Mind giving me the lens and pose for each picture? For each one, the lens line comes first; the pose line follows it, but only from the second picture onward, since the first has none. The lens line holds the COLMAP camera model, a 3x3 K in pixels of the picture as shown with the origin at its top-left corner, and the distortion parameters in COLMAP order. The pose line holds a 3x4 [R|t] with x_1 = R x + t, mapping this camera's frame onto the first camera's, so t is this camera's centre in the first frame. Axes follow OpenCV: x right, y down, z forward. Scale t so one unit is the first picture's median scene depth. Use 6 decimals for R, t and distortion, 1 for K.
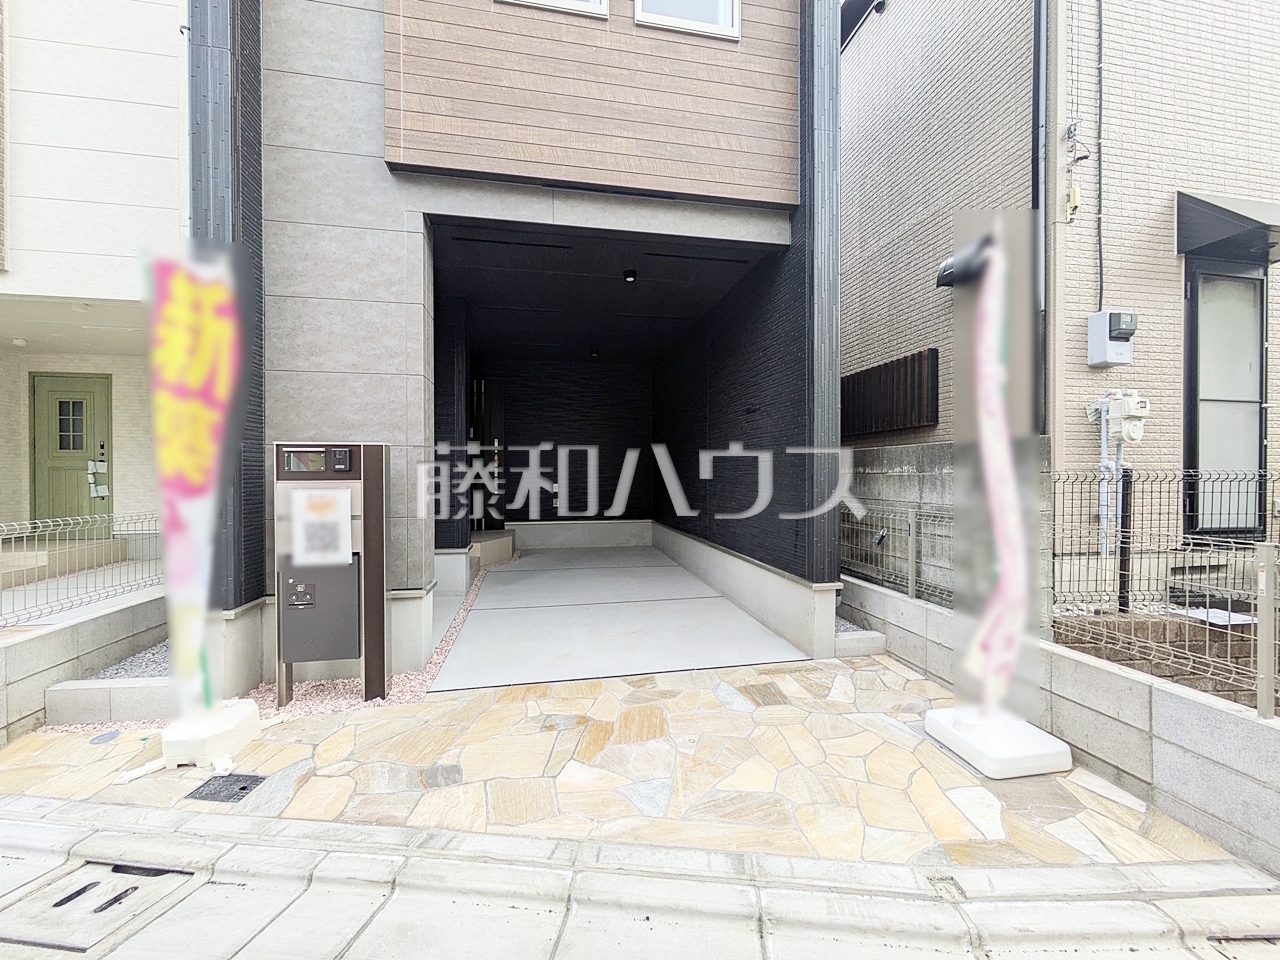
lens RADIAL K [[510.5, 0, 639.0], [0, 510.5, 477.9], [0, 0, 1]] dist [-0.001806, 0.003174]
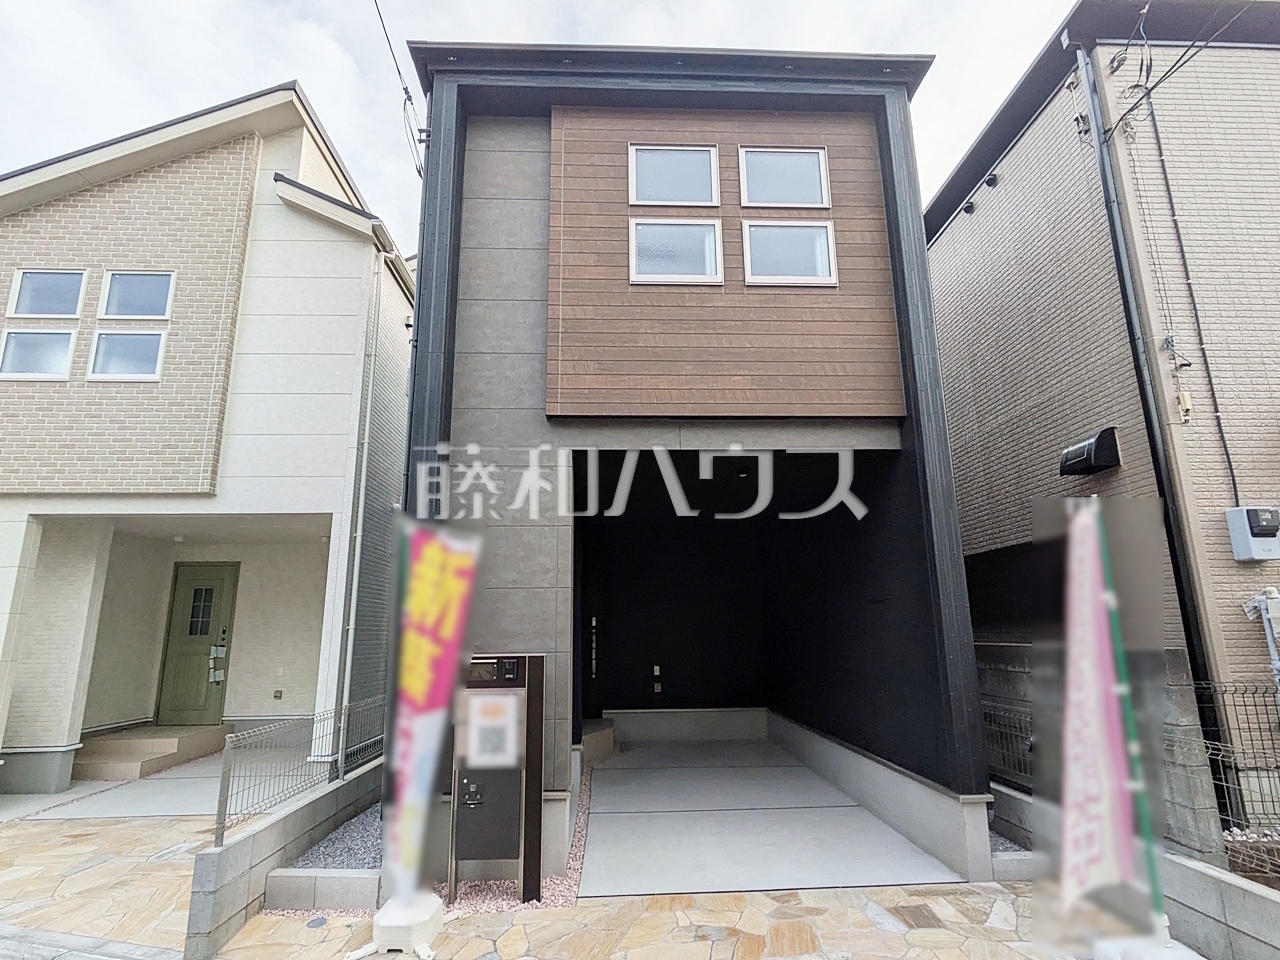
lens RADIAL K [[627.0, 0, 635.7], [0, 627.0, 506.1], [0, 0, 1]] dist [-0.004538, 0.004715]
pose [[0.988838, -0.039168, -0.143753, -0.076292], [0.008533, 0.978131, -0.207813, -0.091406], [0.148749, 0.204267, 0.967548, -0.368367]]
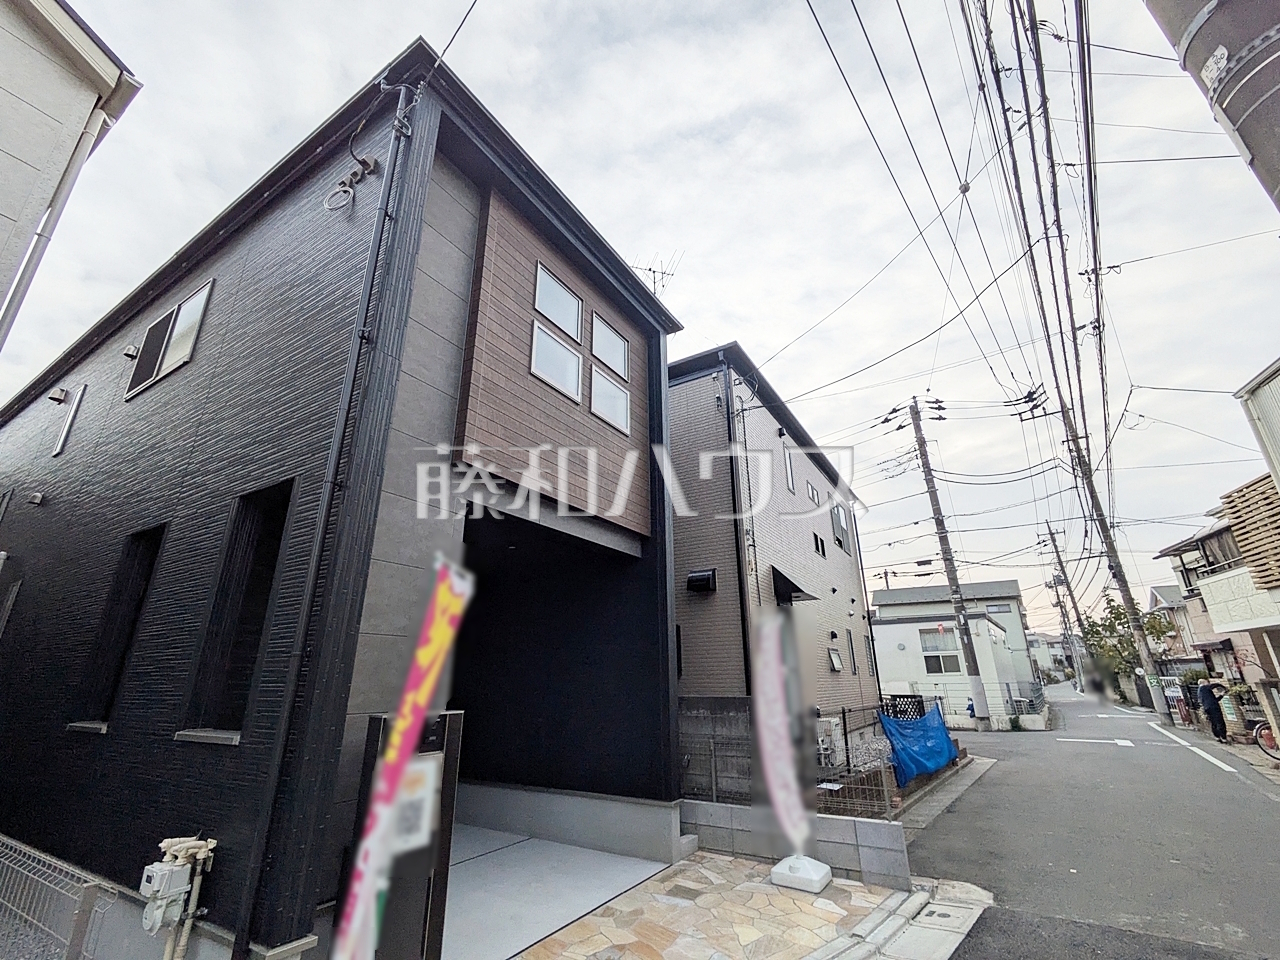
lens RADIAL K [[554.5, 0, 637.8], [0, 554.5, 484.7], [0, 0, 1]] dist [-0.001883, 0.004058]
pose [[0.677745, 0.244800, 0.693351, -1.102644], [0.011798, 0.939211, -0.343138, -0.102844], [-0.735203, 0.240739, 0.633657, -0.136969]]
